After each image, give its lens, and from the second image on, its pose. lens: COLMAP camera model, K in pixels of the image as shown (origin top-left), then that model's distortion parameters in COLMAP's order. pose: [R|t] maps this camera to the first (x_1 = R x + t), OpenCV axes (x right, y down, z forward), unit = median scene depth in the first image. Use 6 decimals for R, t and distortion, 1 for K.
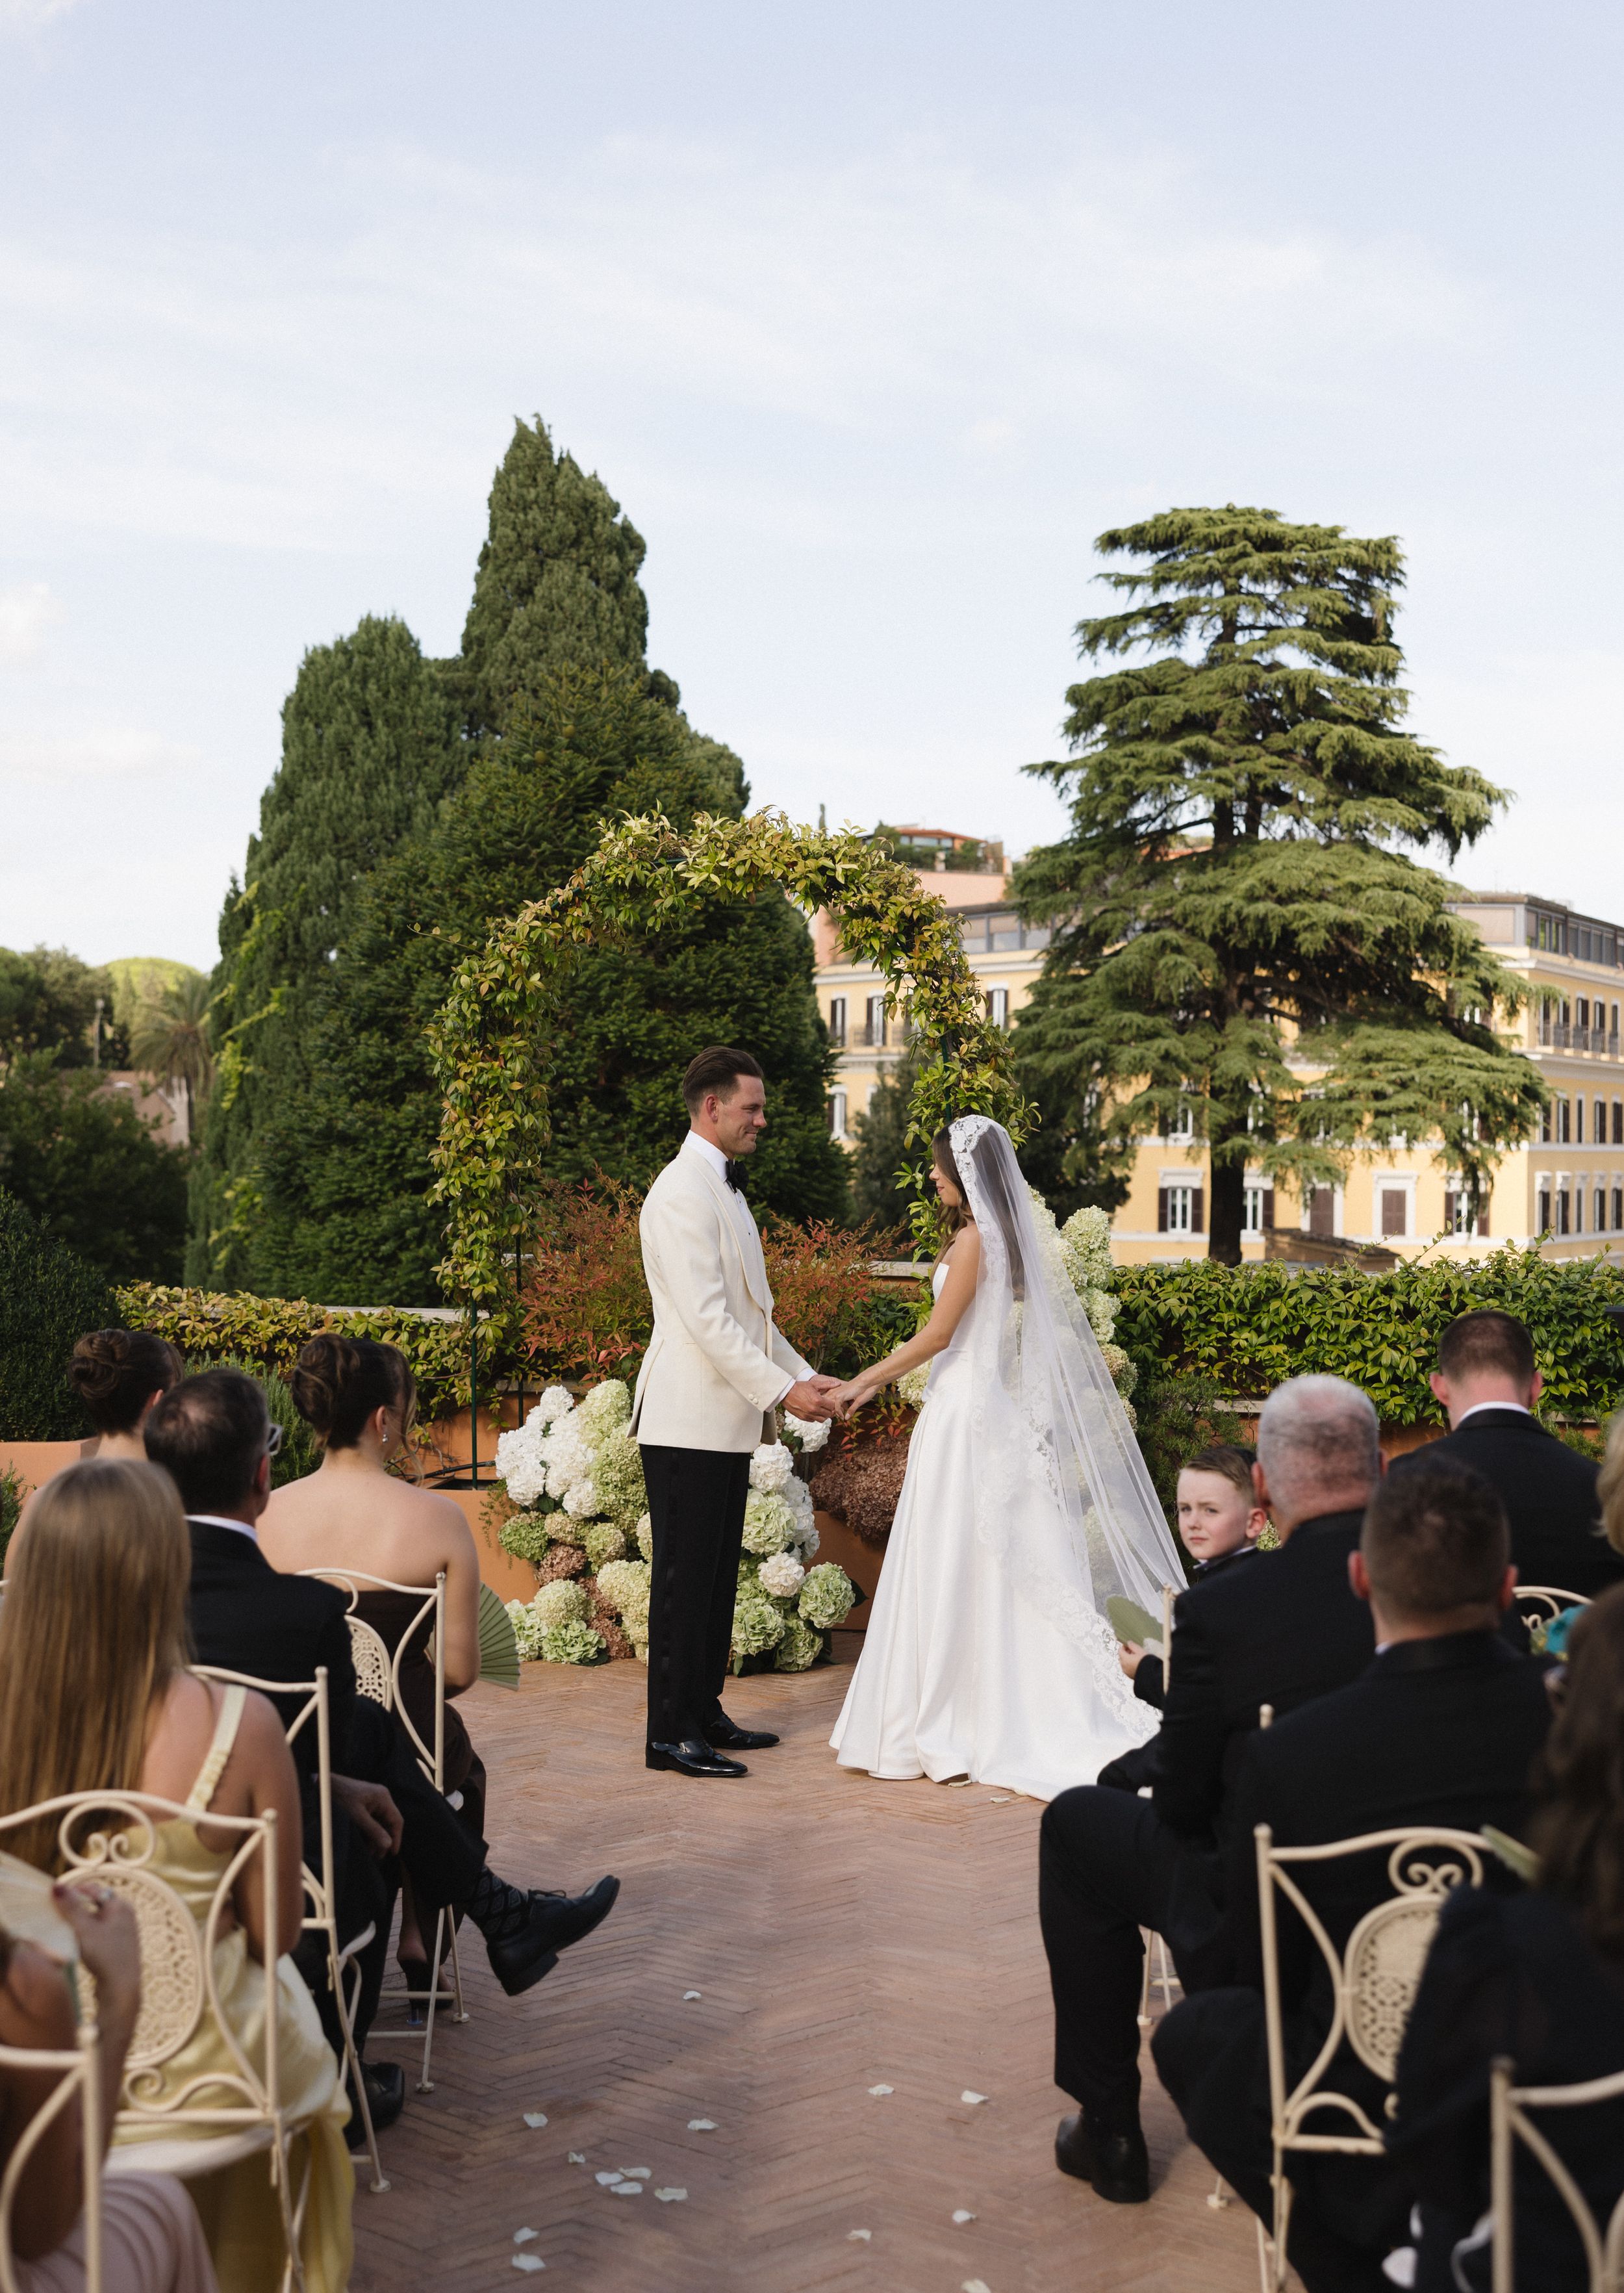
lens RADIAL K [[3107.3, 0, 805.0], [0, 3107.3, 1048.3], [0, 0, 1]] dist [0.003461, 0.047201]
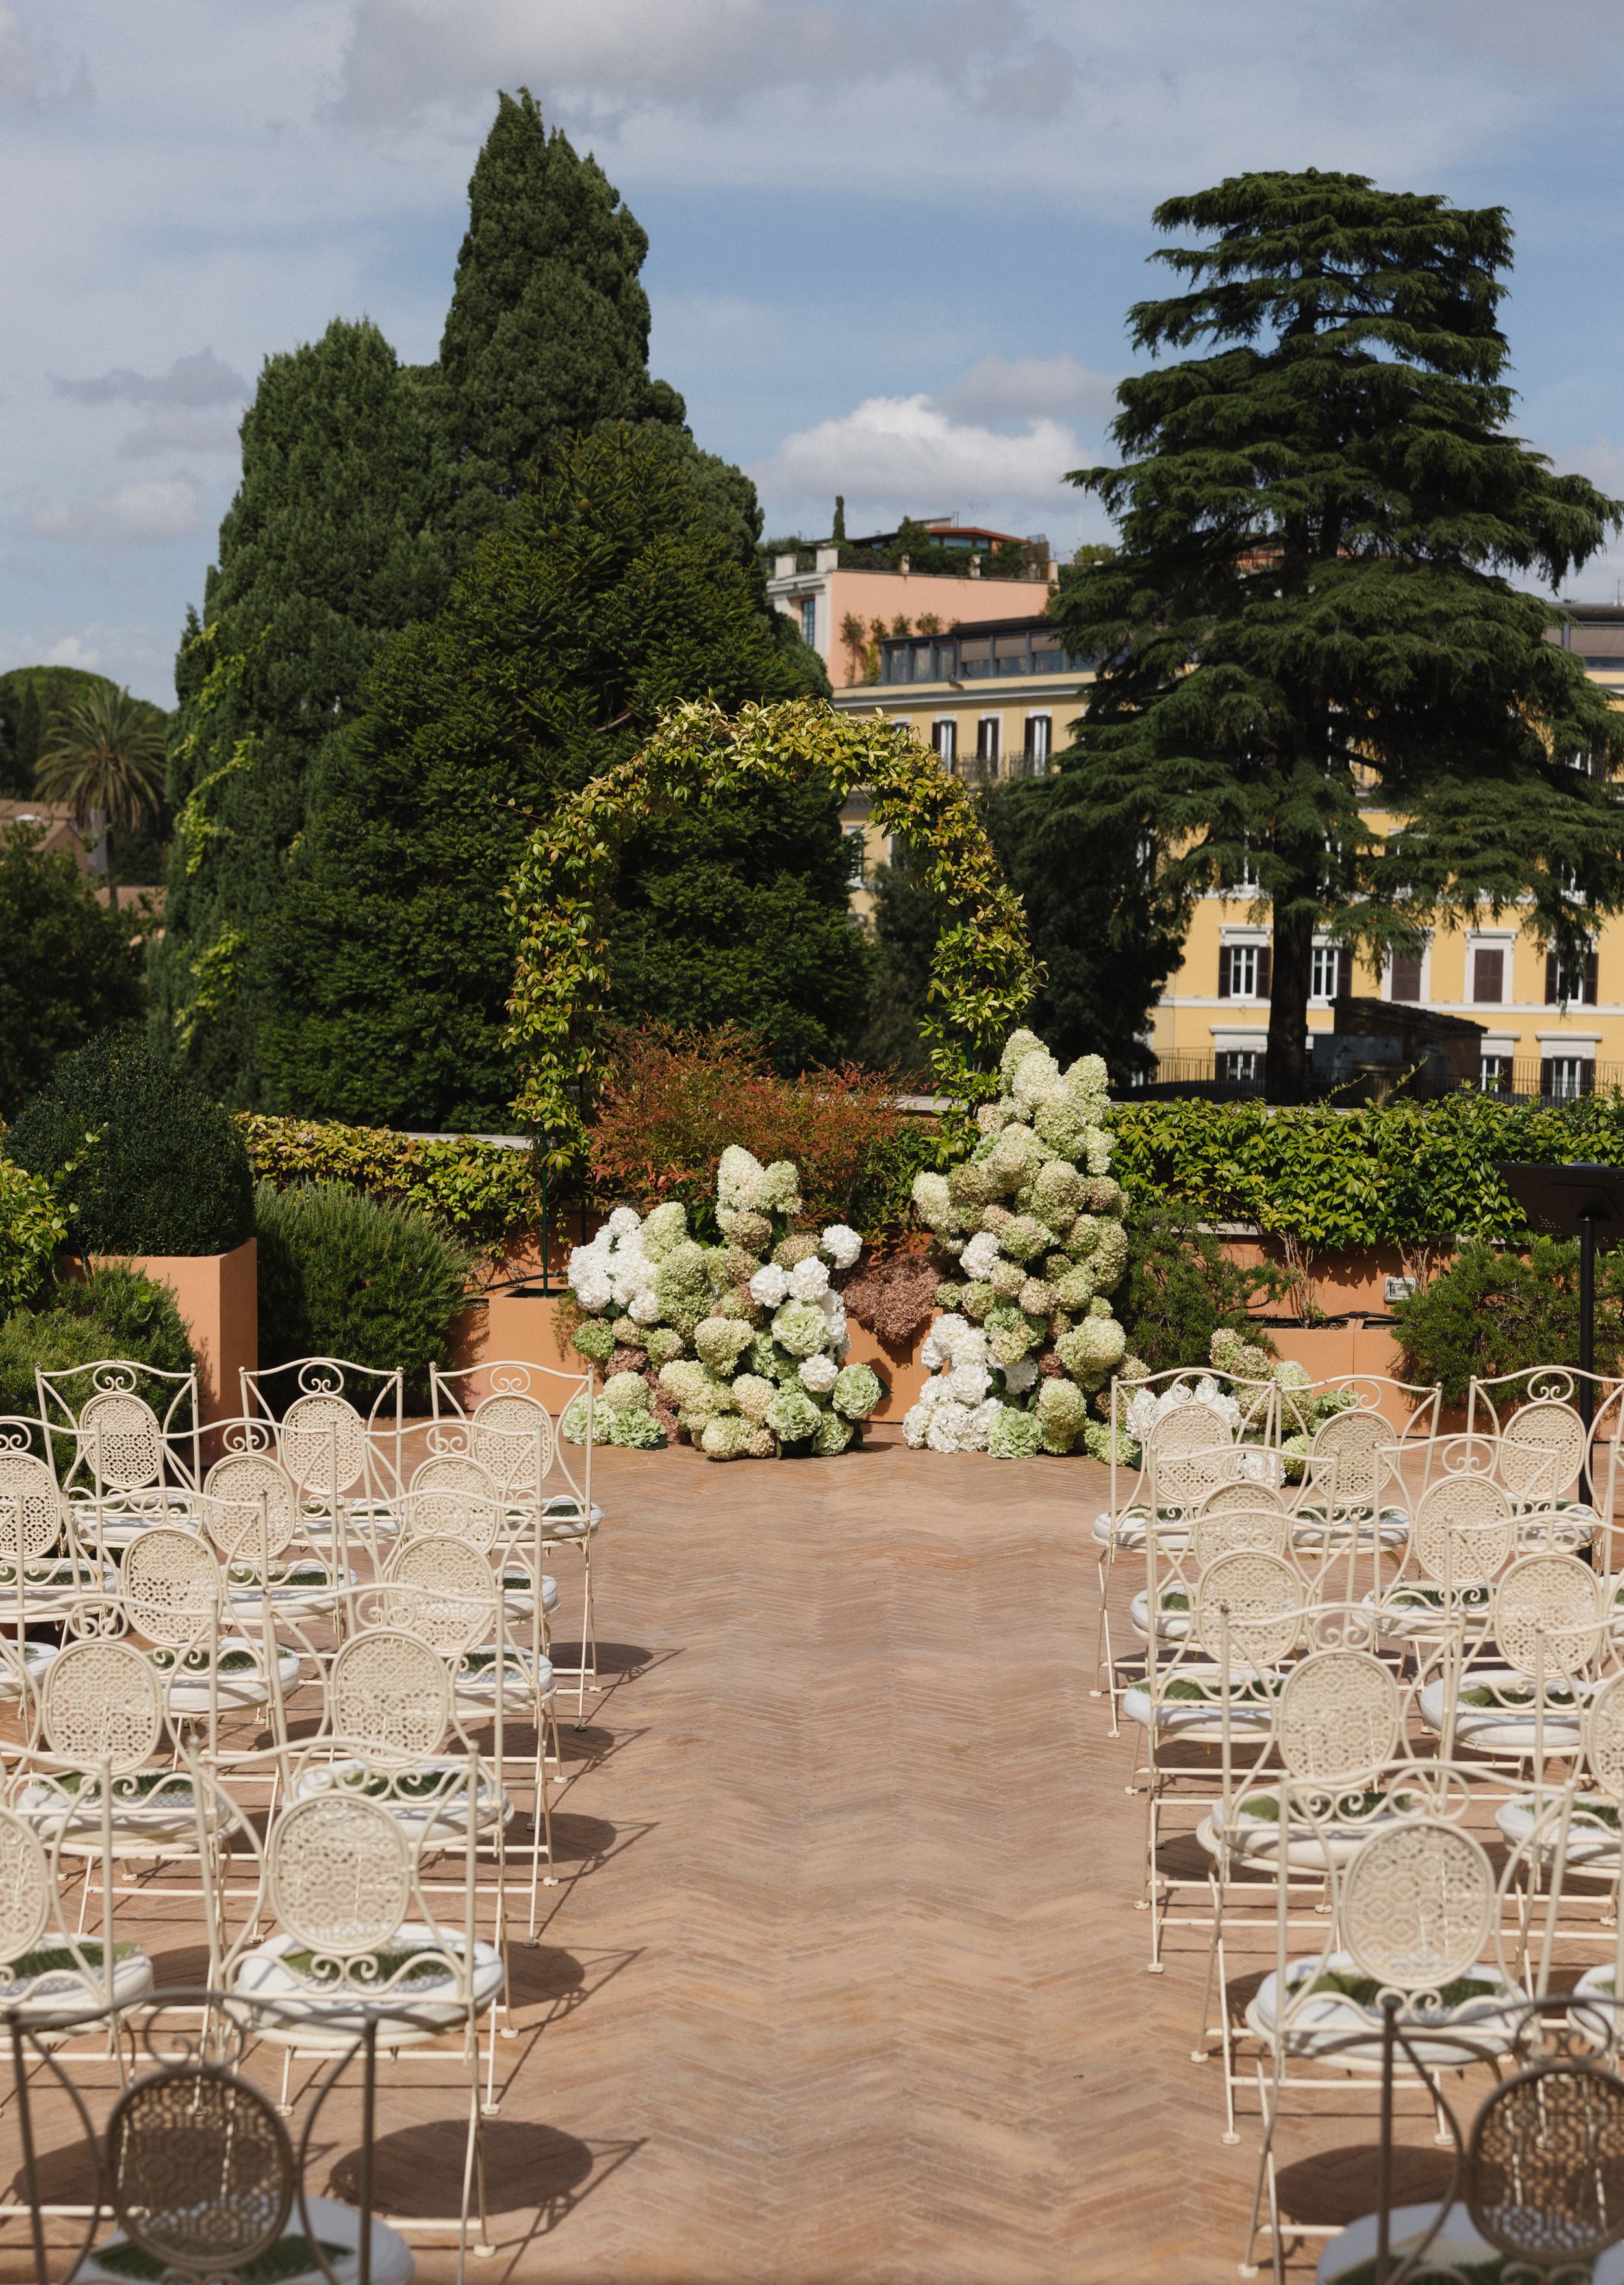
lens RADIAL K [[3628.8, 0, 812.0], [0, 3628.8, 1142.5], [0, 0, 1]] dist [0.053799, 0.075546]
pose [[0.999985, 0.005405, -0.000366, -0.001943], [-0.005340, 0.994792, 0.101785, -0.010731], [0.000914, -0.101782, 0.994806, -0.067143]]
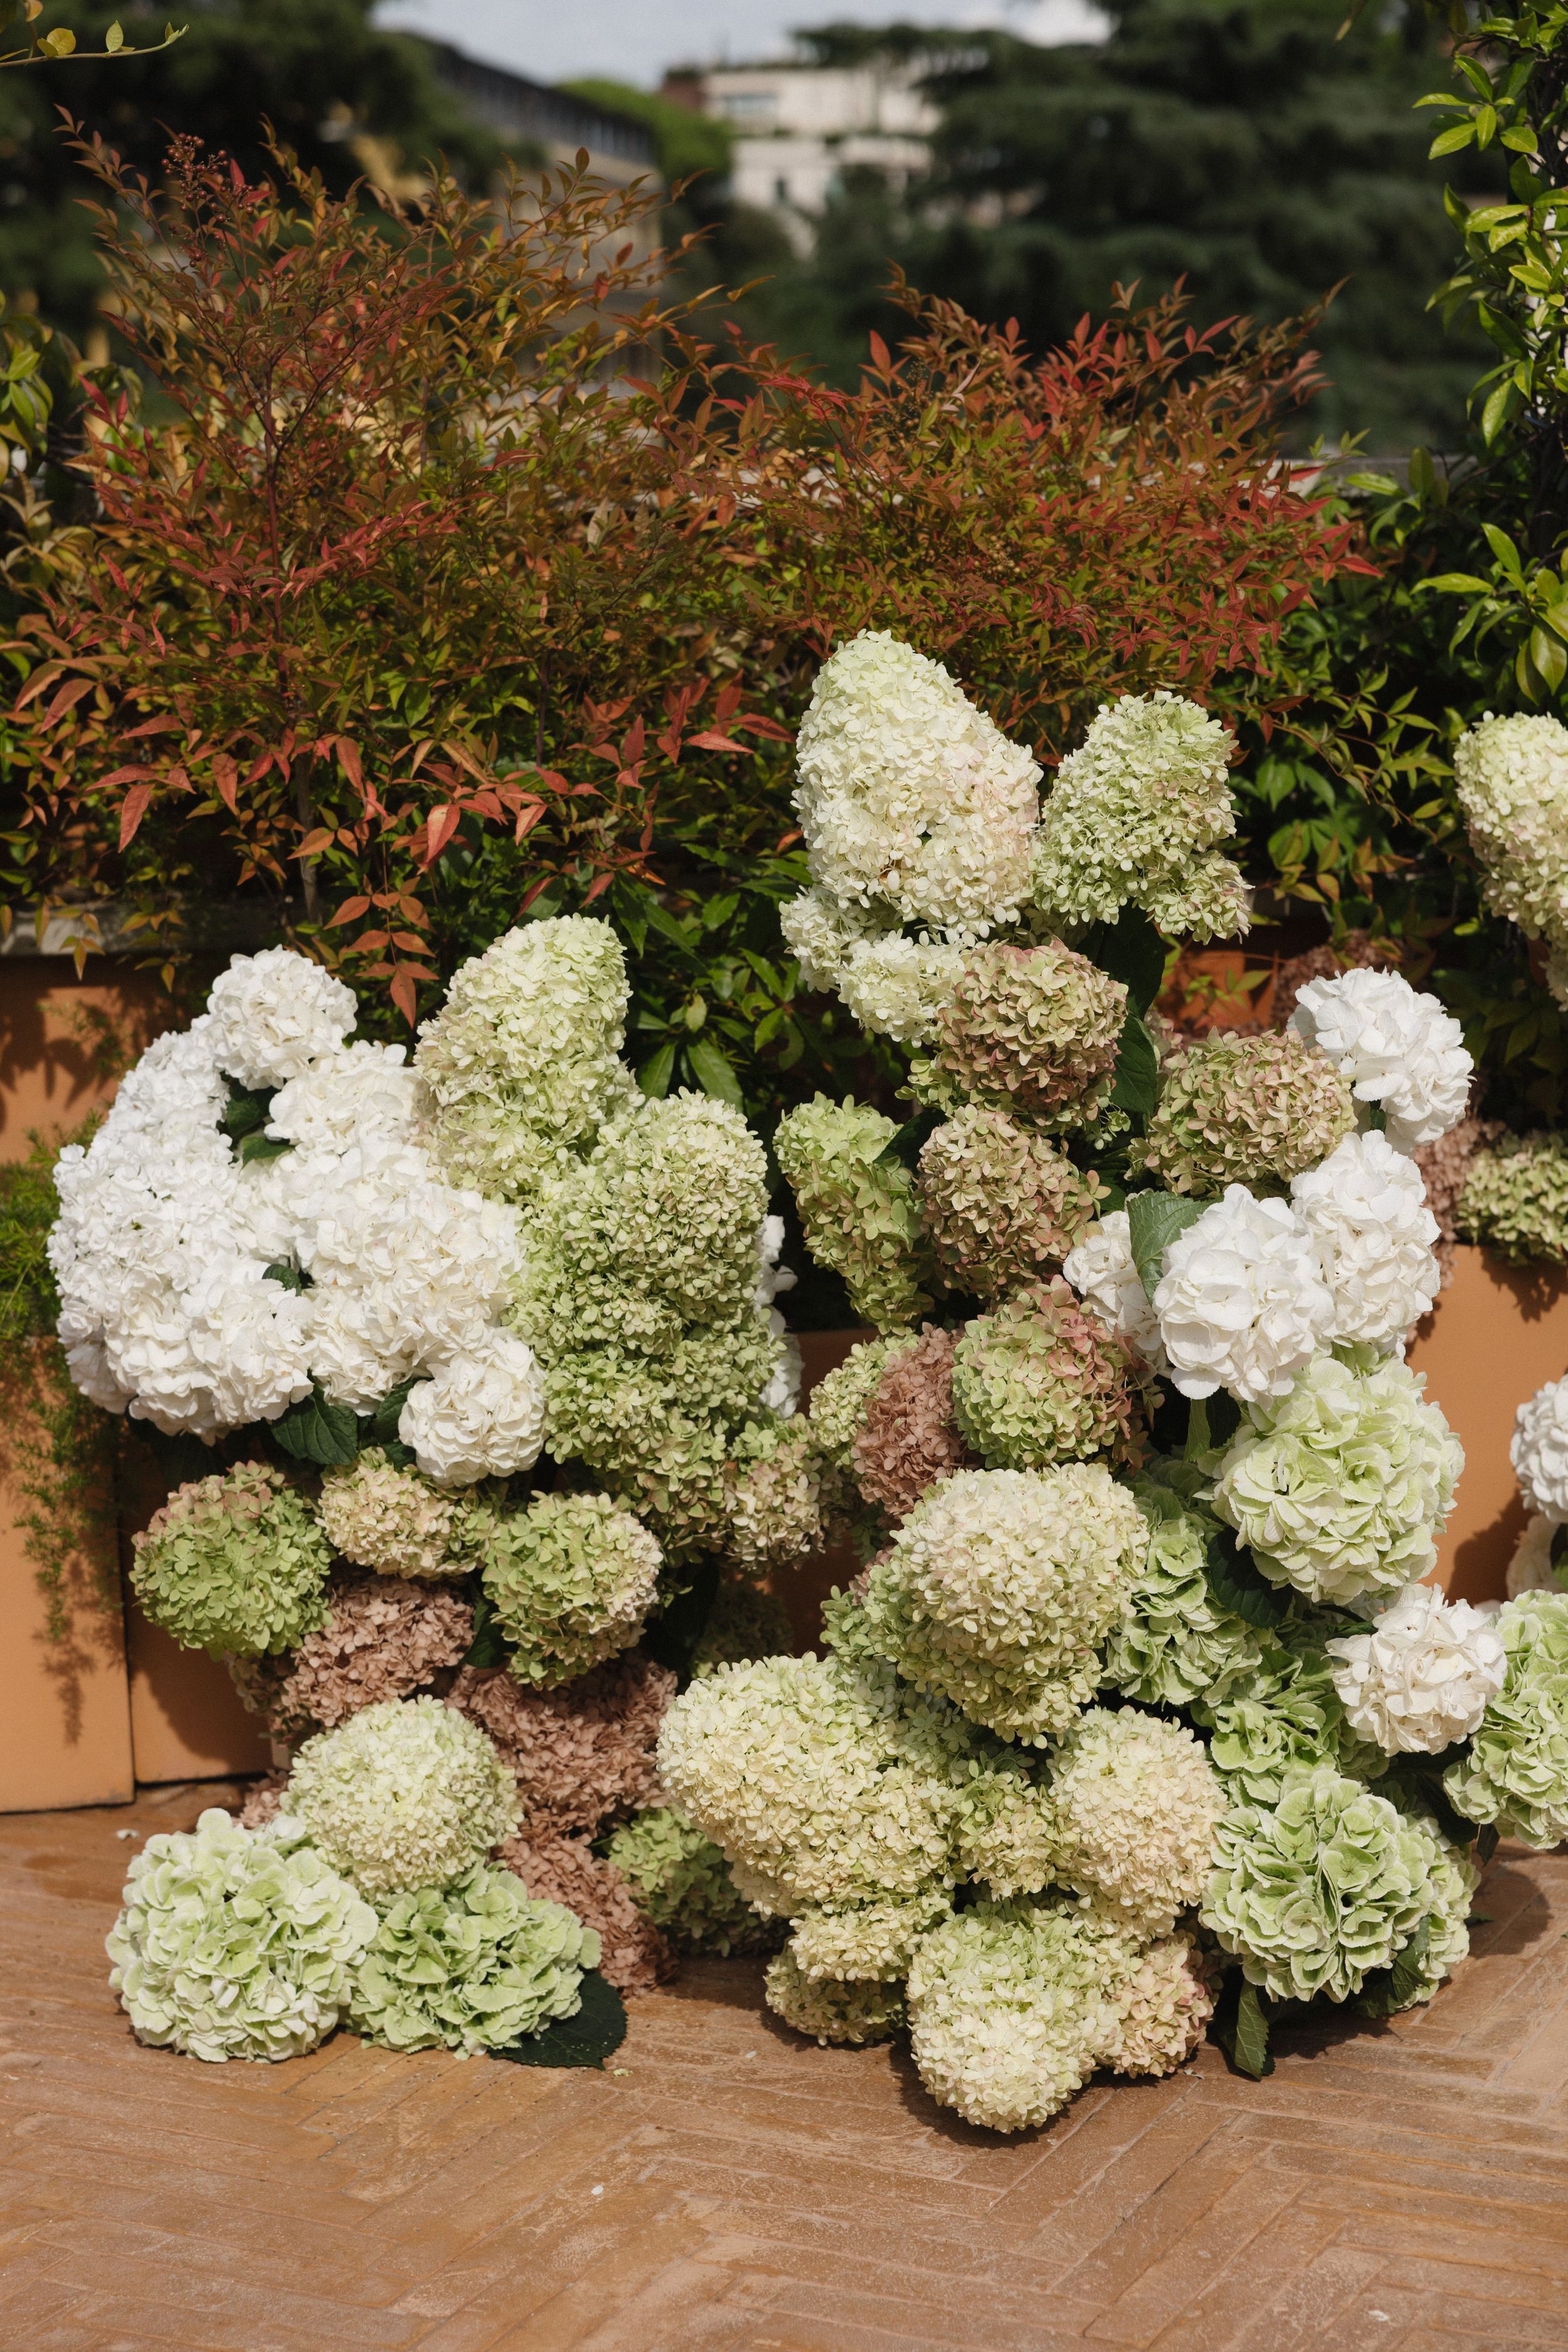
lens RADIAL K [[4400.3, 0, 782.9], [0, 4400.3, 1121.0], [0, 0, 1]] dist [0.009060, -0.018163]
pose [[0.953239, -0.078121, 0.291948, -0.030359], [0.020480, 0.980491, 0.195495, 0.010851], [-0.301524, -0.180374, 0.936242, 0.134755]]
